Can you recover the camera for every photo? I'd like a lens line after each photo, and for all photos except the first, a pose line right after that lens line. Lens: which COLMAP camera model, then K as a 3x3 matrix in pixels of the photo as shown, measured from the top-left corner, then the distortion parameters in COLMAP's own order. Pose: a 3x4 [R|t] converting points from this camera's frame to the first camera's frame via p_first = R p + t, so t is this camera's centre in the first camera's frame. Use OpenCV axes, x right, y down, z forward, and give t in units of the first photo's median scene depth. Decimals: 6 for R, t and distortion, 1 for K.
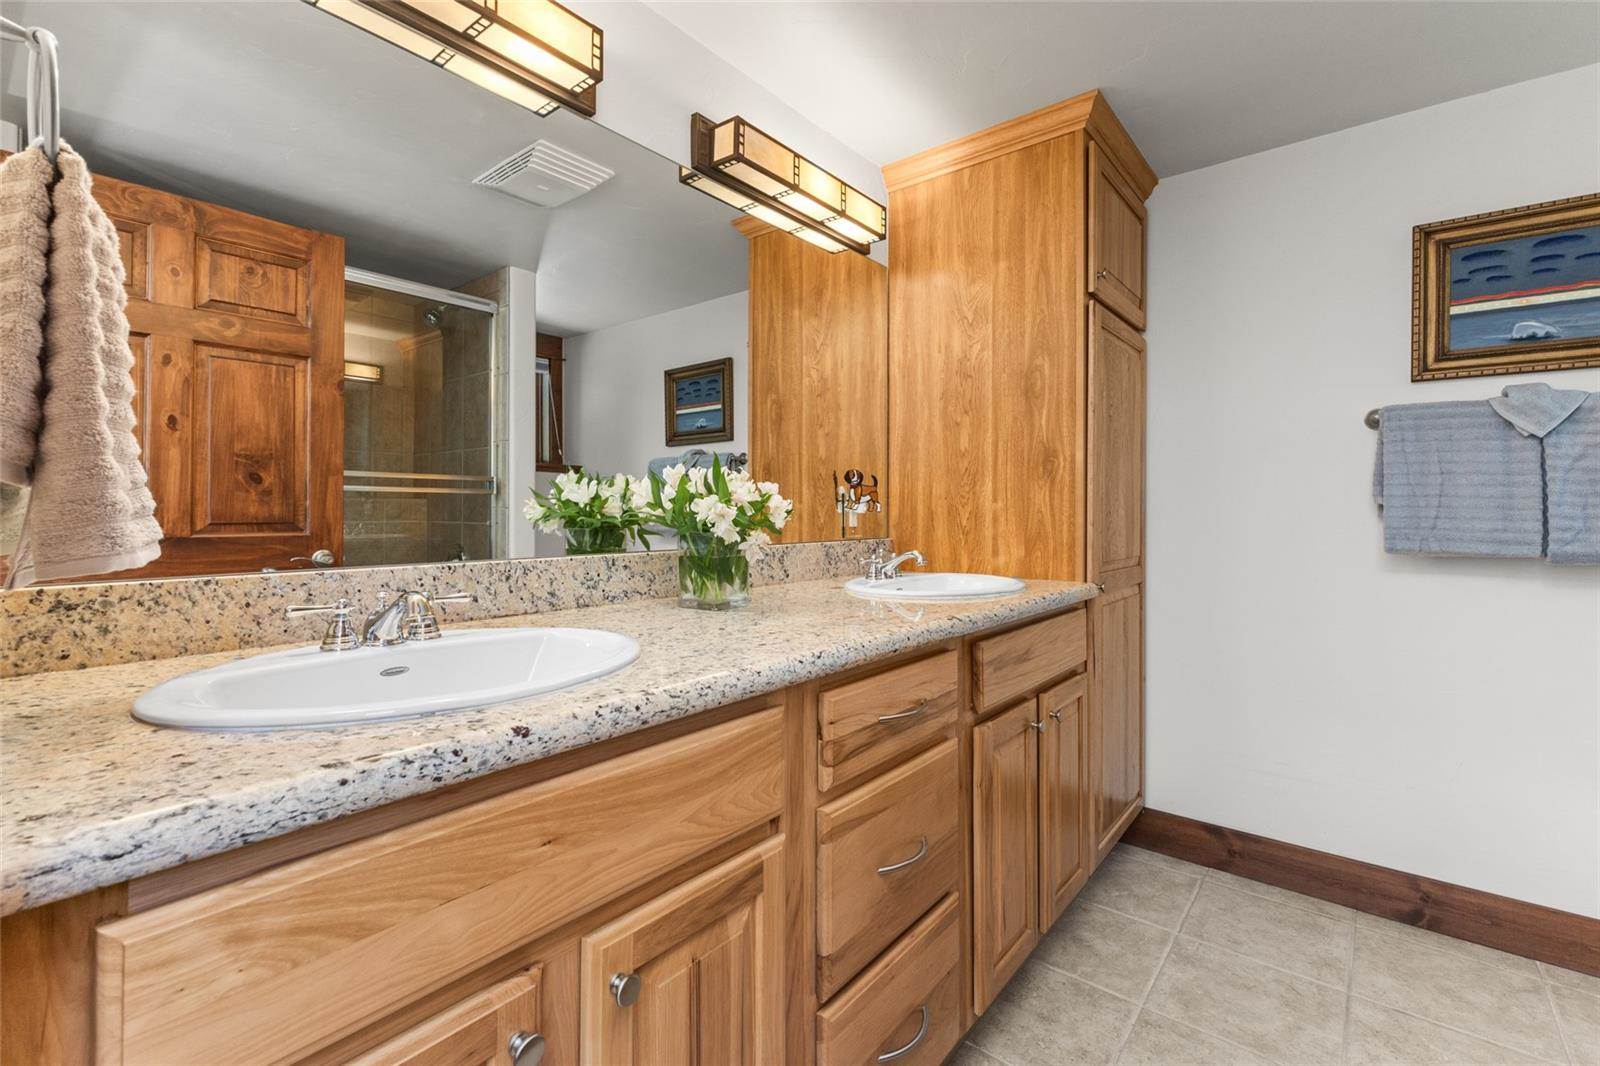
lens RADIAL K [[701.2, 0, 797.9], [0, 701.2, 514.8], [0, 0, 1]] dist [-0.000770, -0.000065]
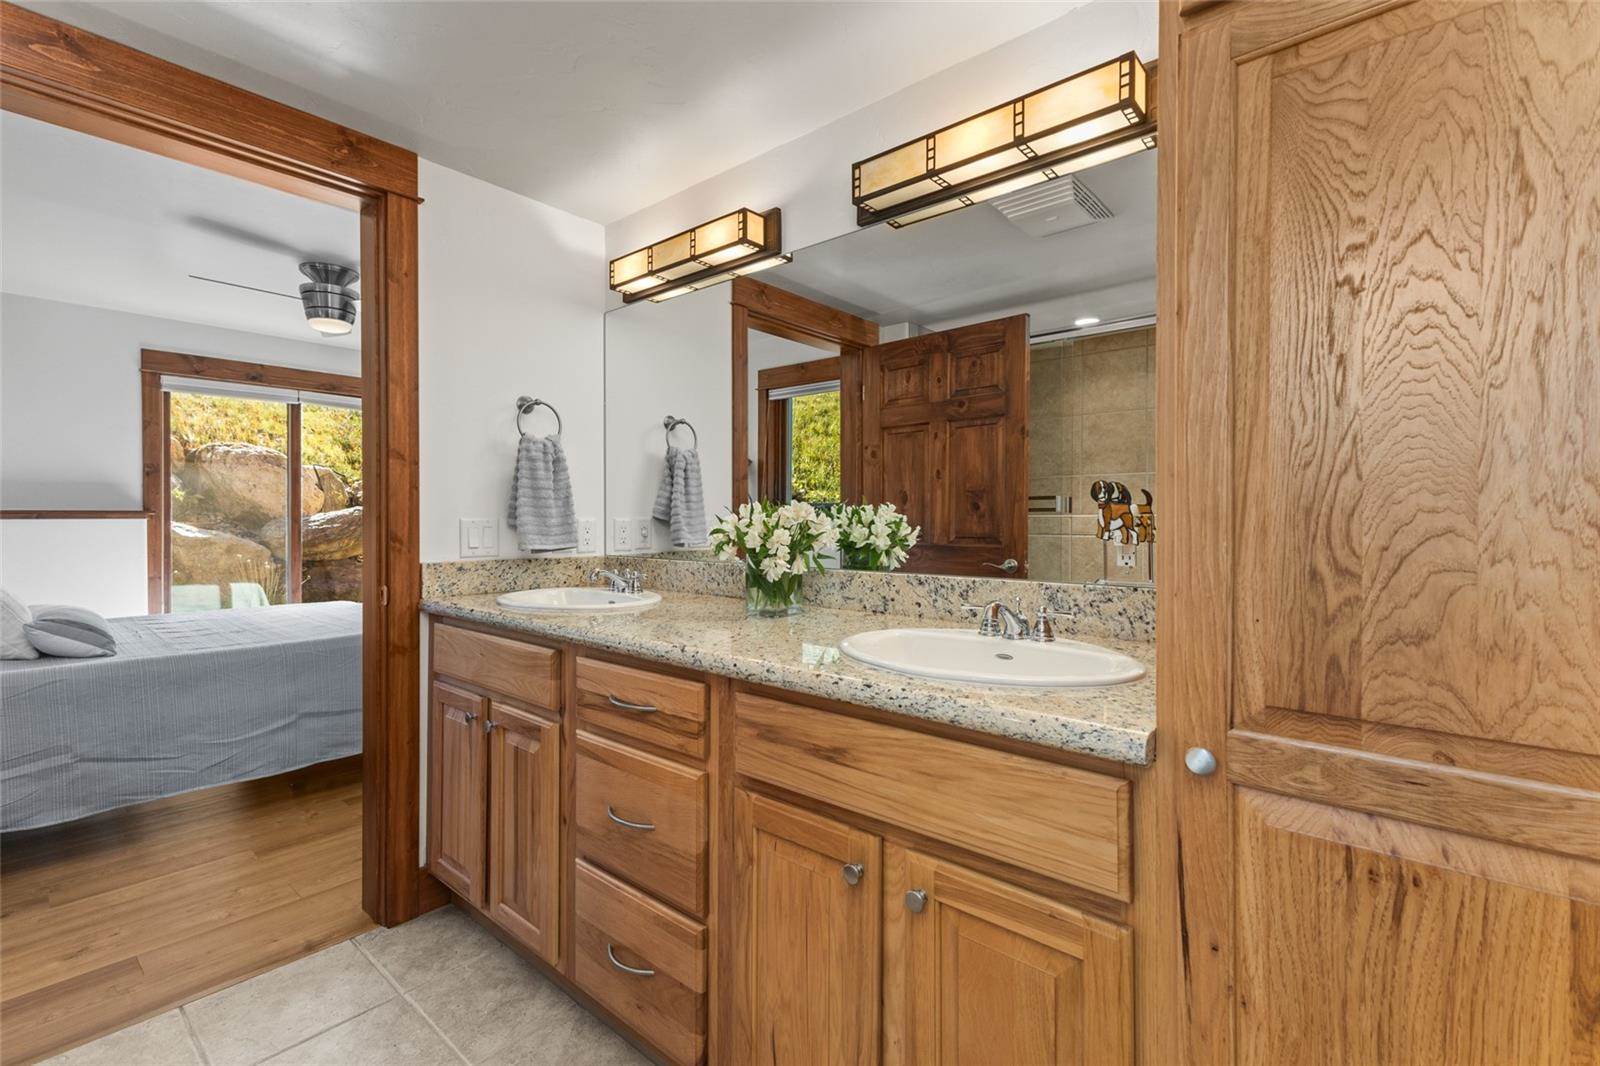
lens RADIAL K [[709.3, 0, 800.0], [0, 709.3, 533.0], [0, 0, 1]] dist [0.000482, 0.000019]
pose [[-0.015575, 0.018744, -0.999703, 0.770493], [-0.006130, 0.999804, 0.018842, -0.025151], [0.999860, 0.006422, -0.015457, 0.727687]]
